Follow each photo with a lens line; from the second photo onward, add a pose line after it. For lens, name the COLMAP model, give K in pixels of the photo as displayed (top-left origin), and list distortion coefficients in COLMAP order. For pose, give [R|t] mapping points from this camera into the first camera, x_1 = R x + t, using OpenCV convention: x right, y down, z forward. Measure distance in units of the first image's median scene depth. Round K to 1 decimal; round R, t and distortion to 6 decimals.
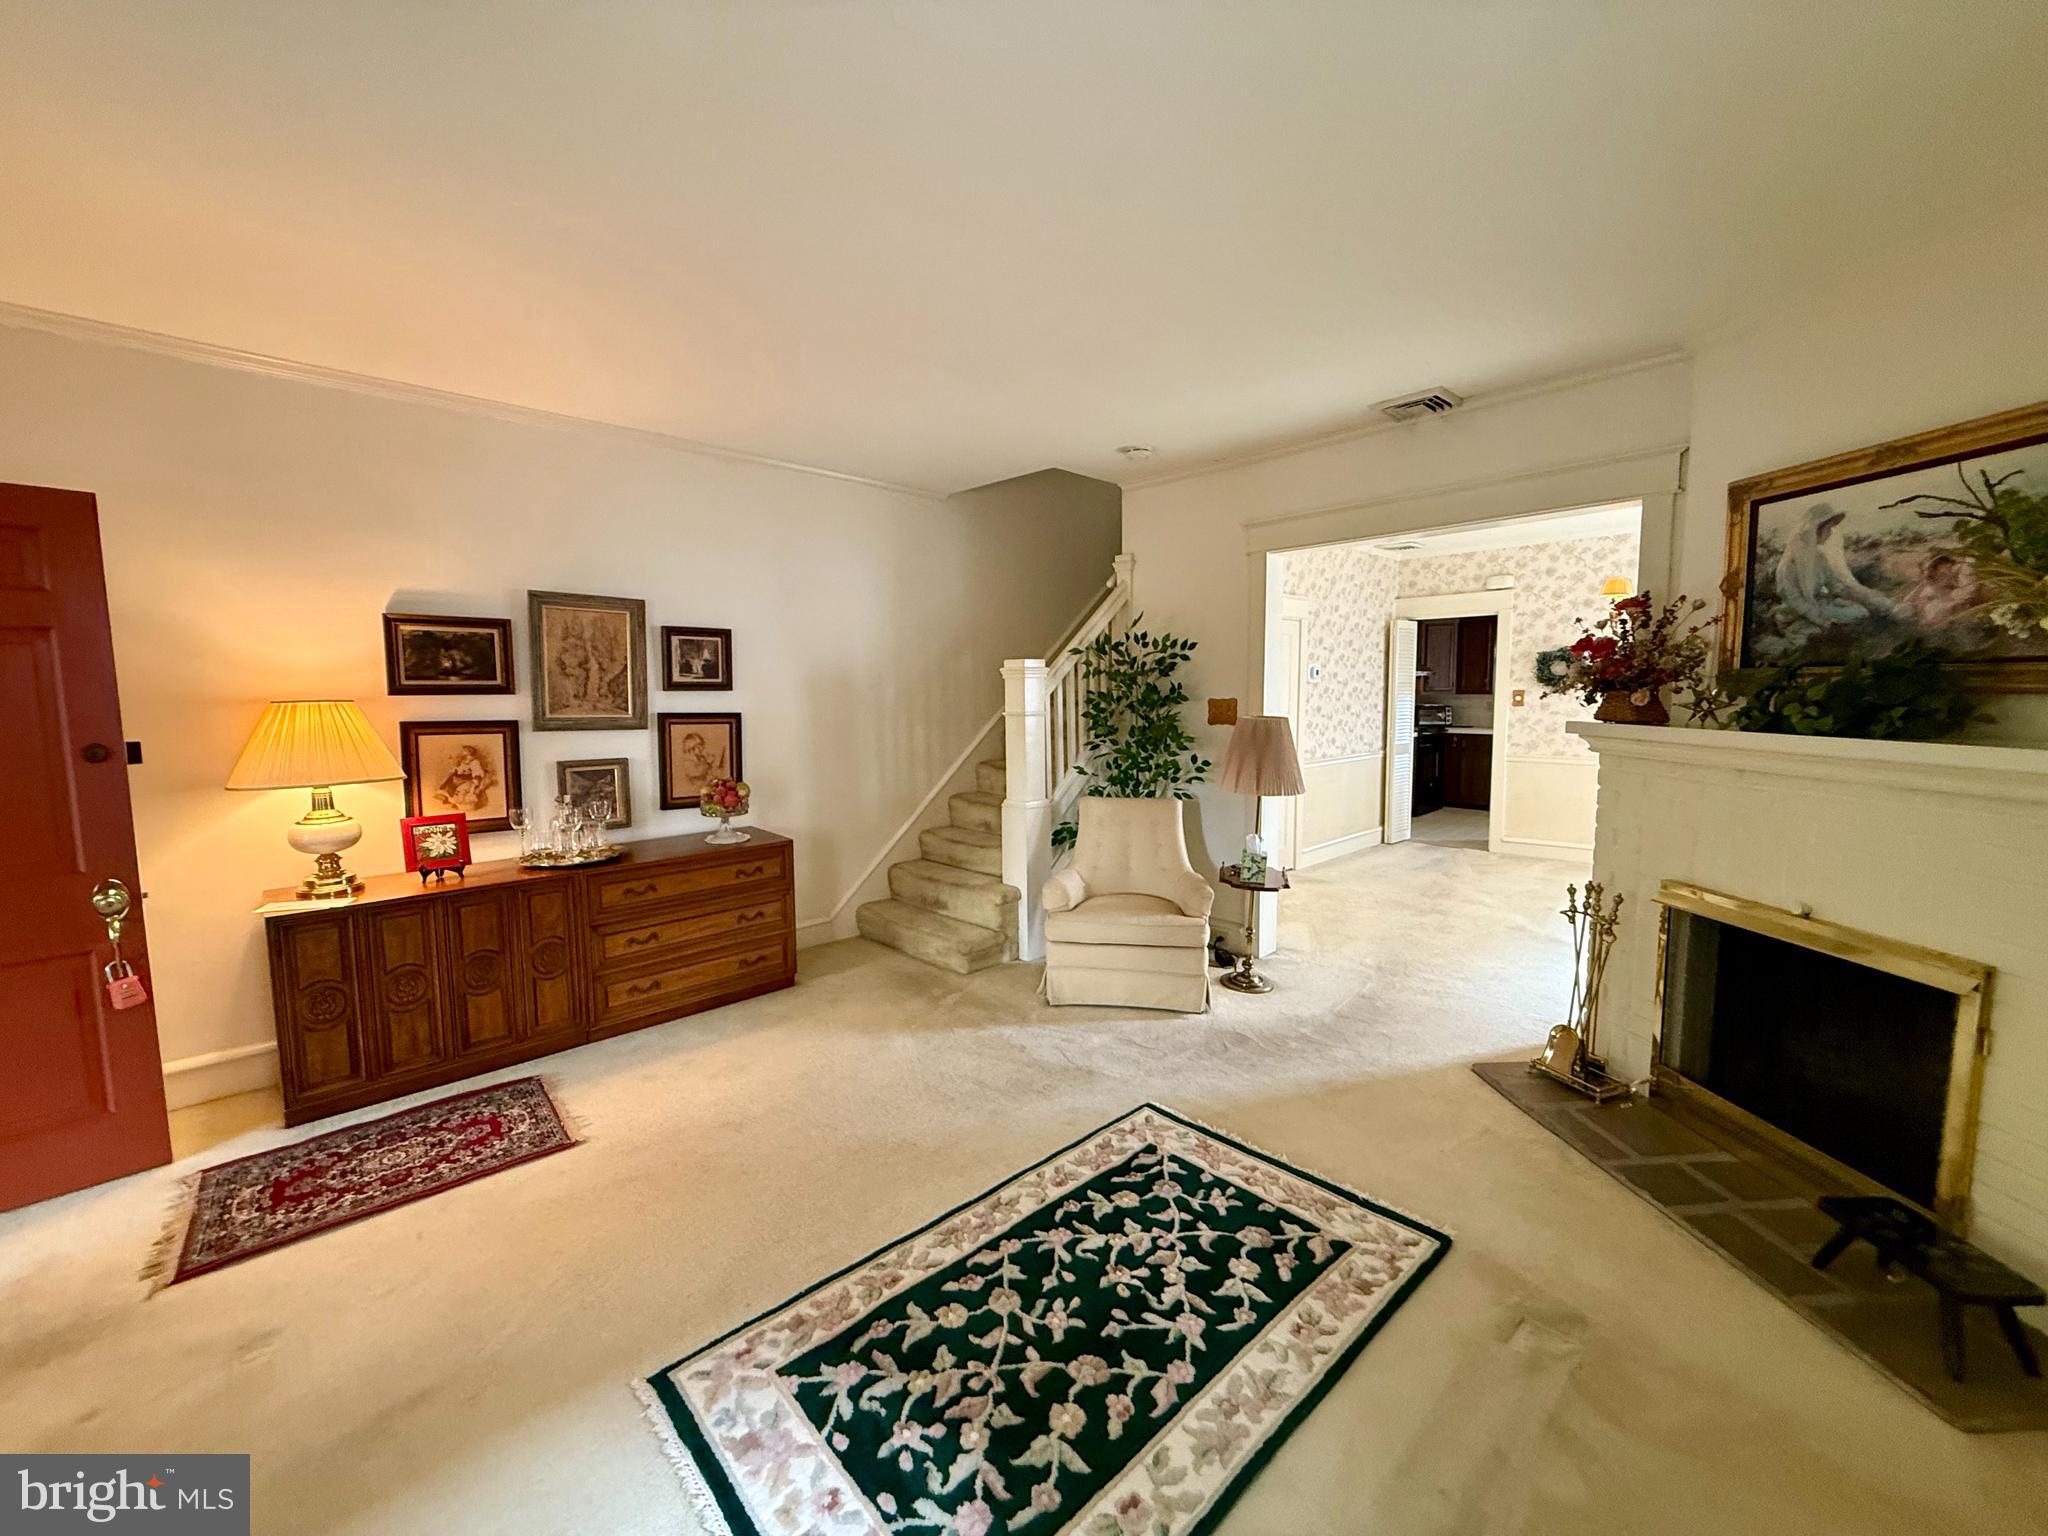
lens RADIAL K [[814.3, 0, 1017.5], [0, 814.3, 763.8], [0, 0, 1]] dist [0.000412, -0.000075]
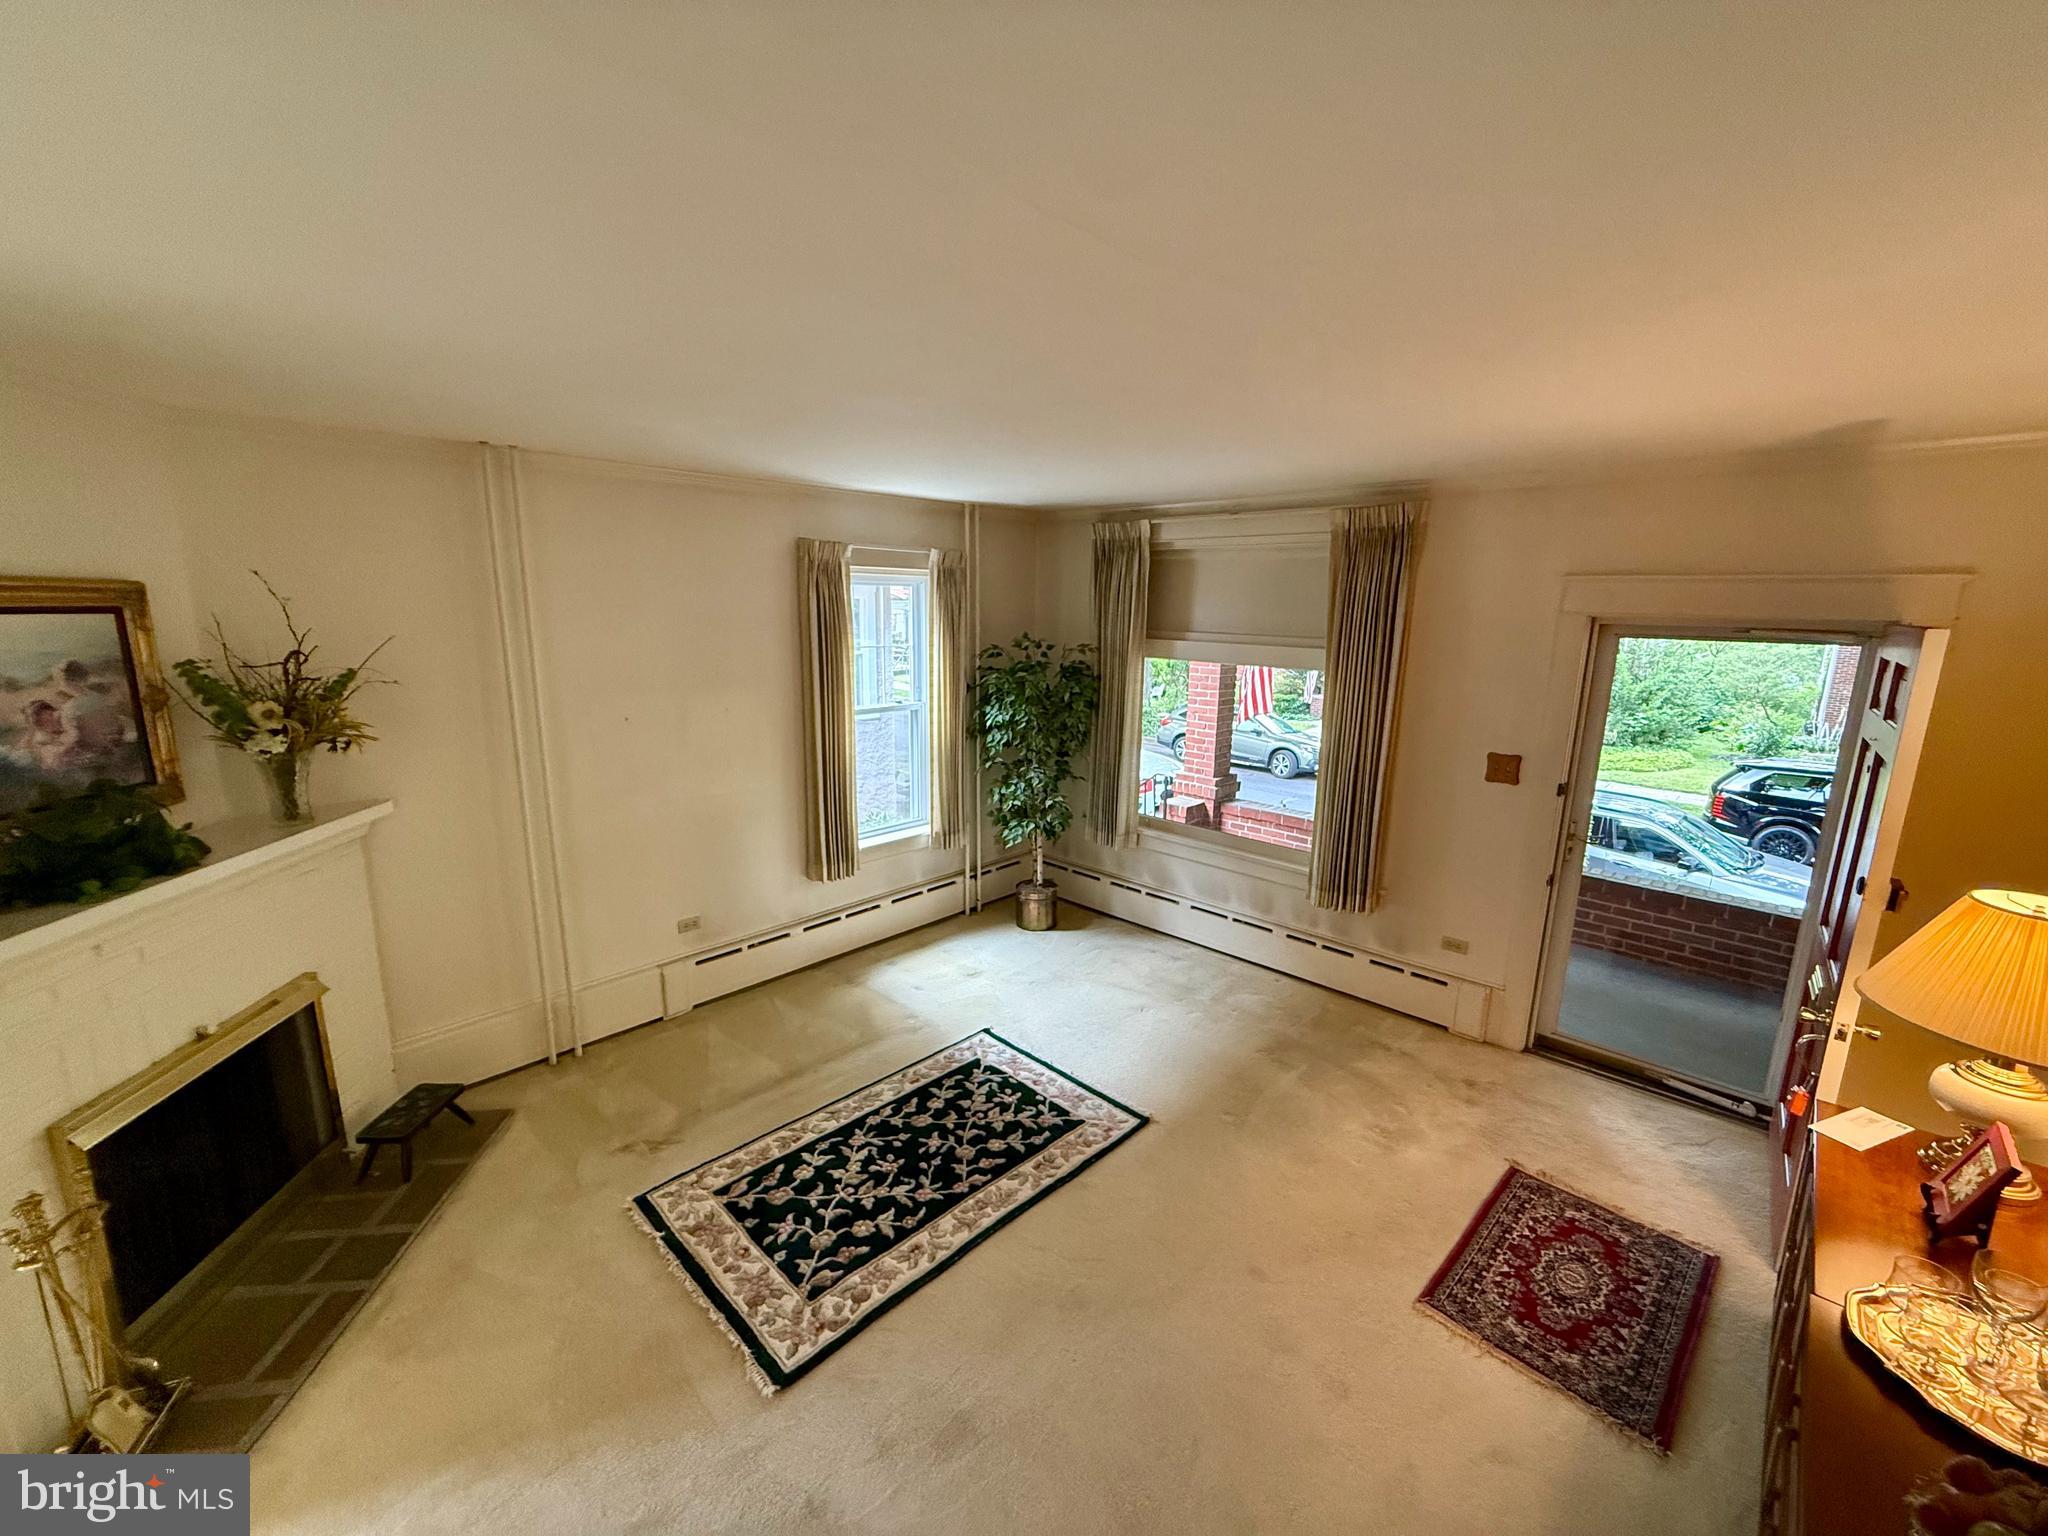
lens RADIAL K [[814.3, 0, 1019.8], [0, 814.3, 765.3], [0, 0, 1]] dist [0.000412, -0.000075]
pose [[-0.998843, 0.006718, -0.047625, -0.047082], [-0.007305, 0.957520, 0.288274, -0.499030], [0.047538, 0.288288, -0.956363, 2.122203]]
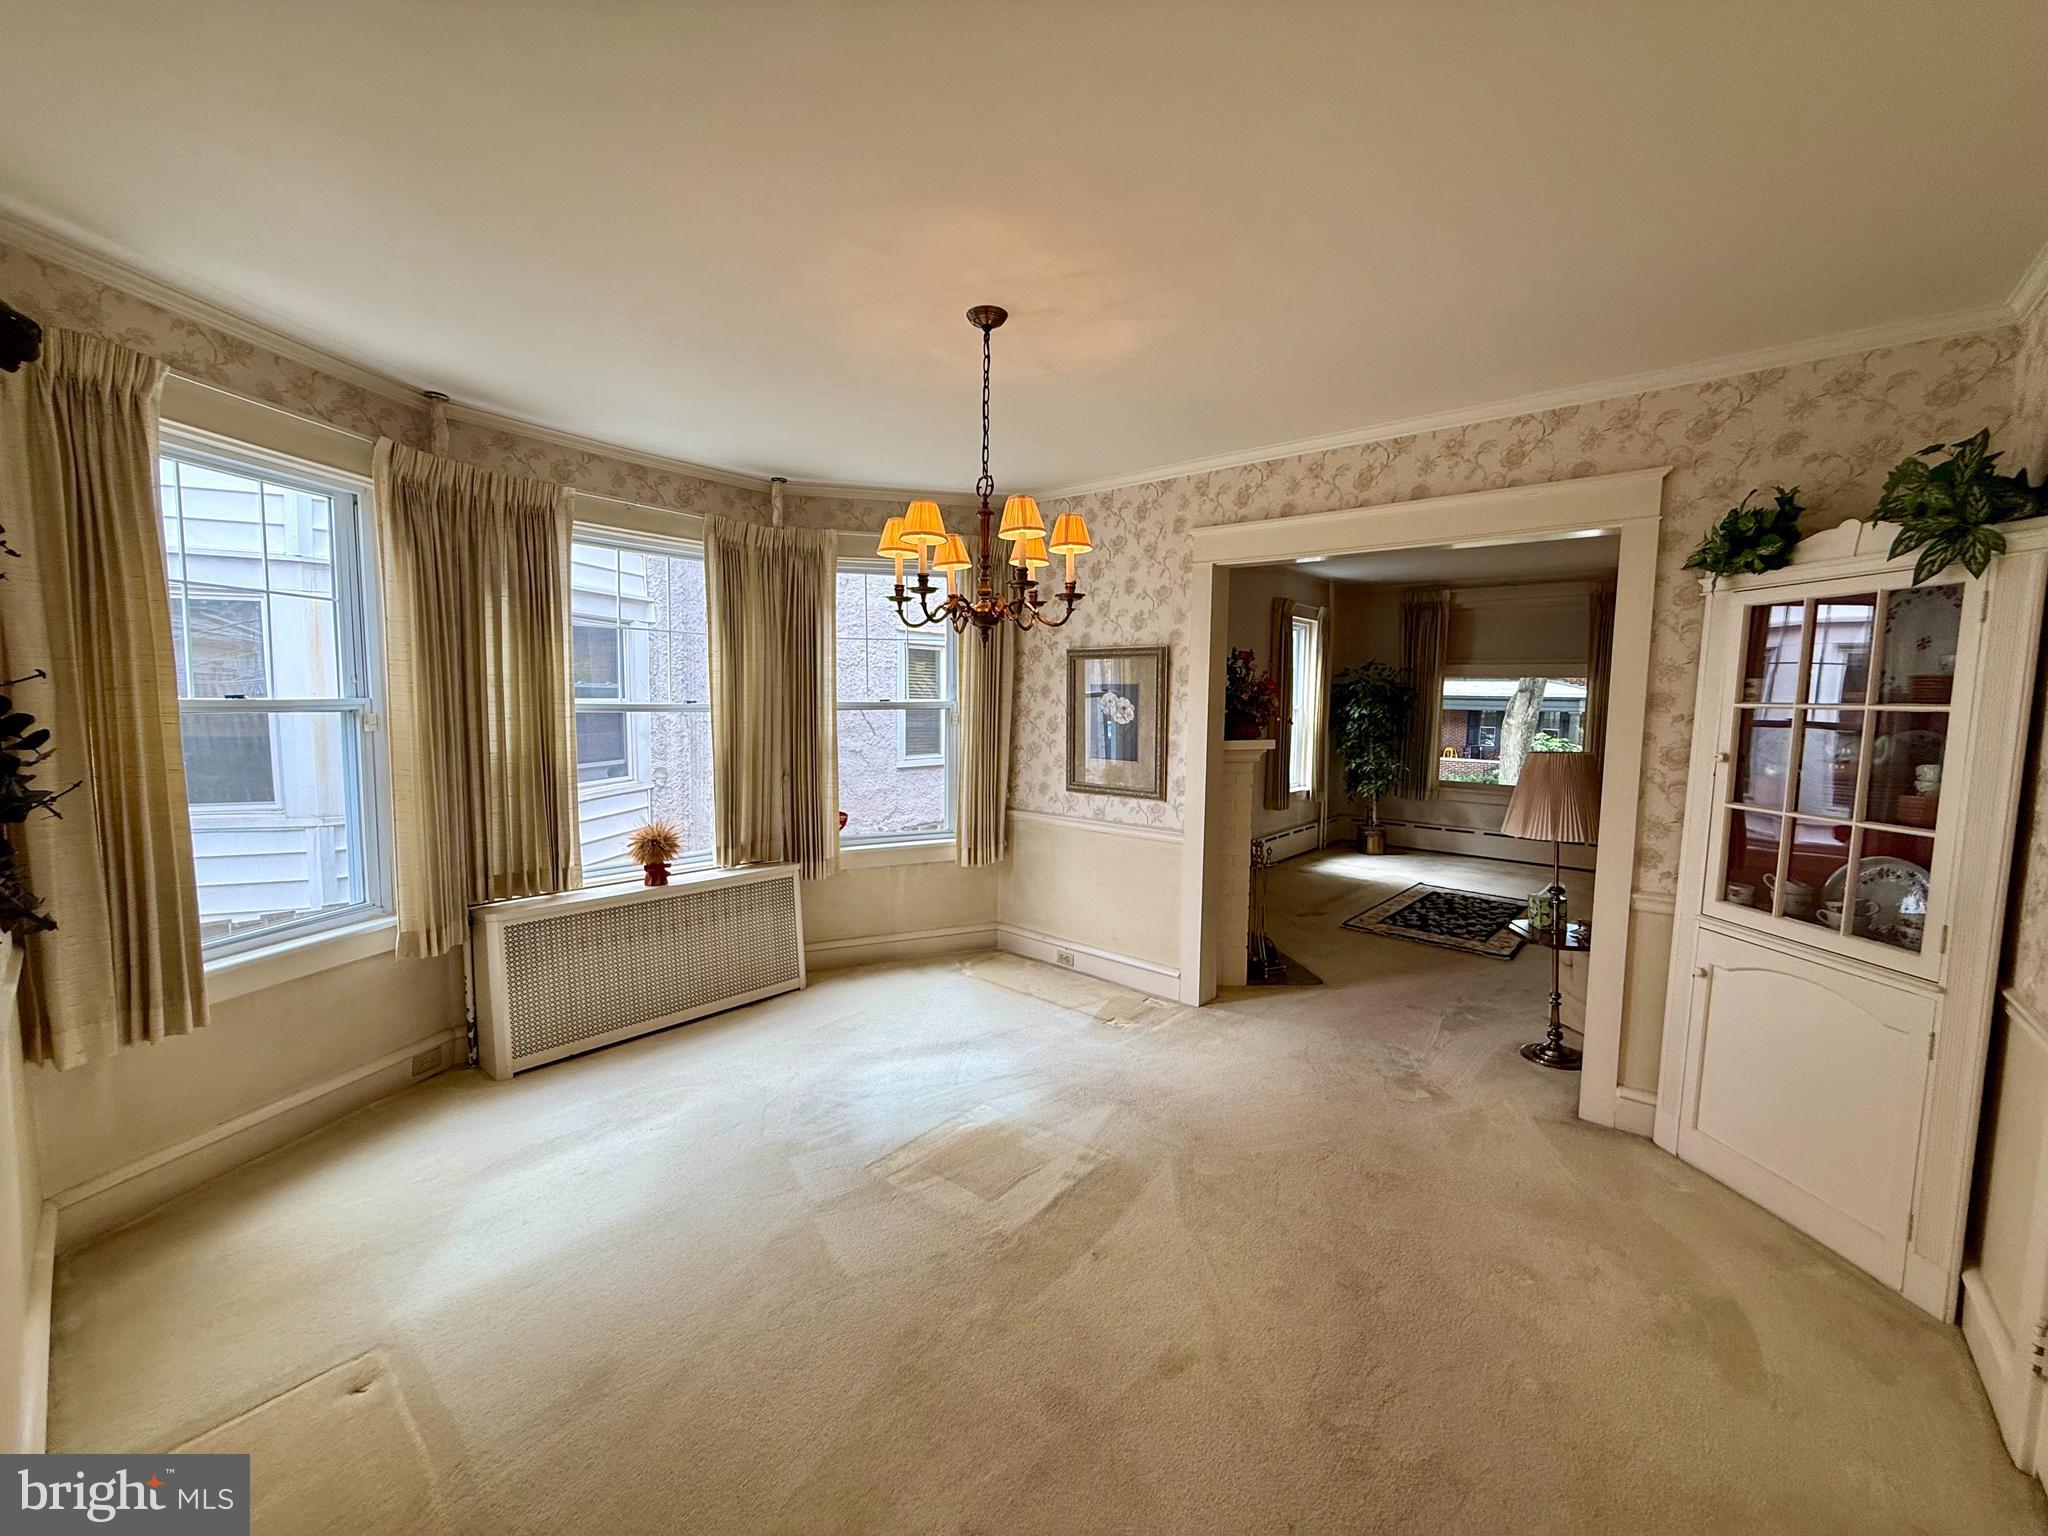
lens RADIAL K [[814.3, 0, 1020.3], [0, 814.3, 762.4], [0, 0, 1]] dist [0.000412, -0.000075]
pose [[-0.995368, 0.006511, -0.095916, 1.789671], [-0.010474, 0.984421, 0.175517, -0.361155], [0.095565, 0.175708, -0.979793, 3.344270]]
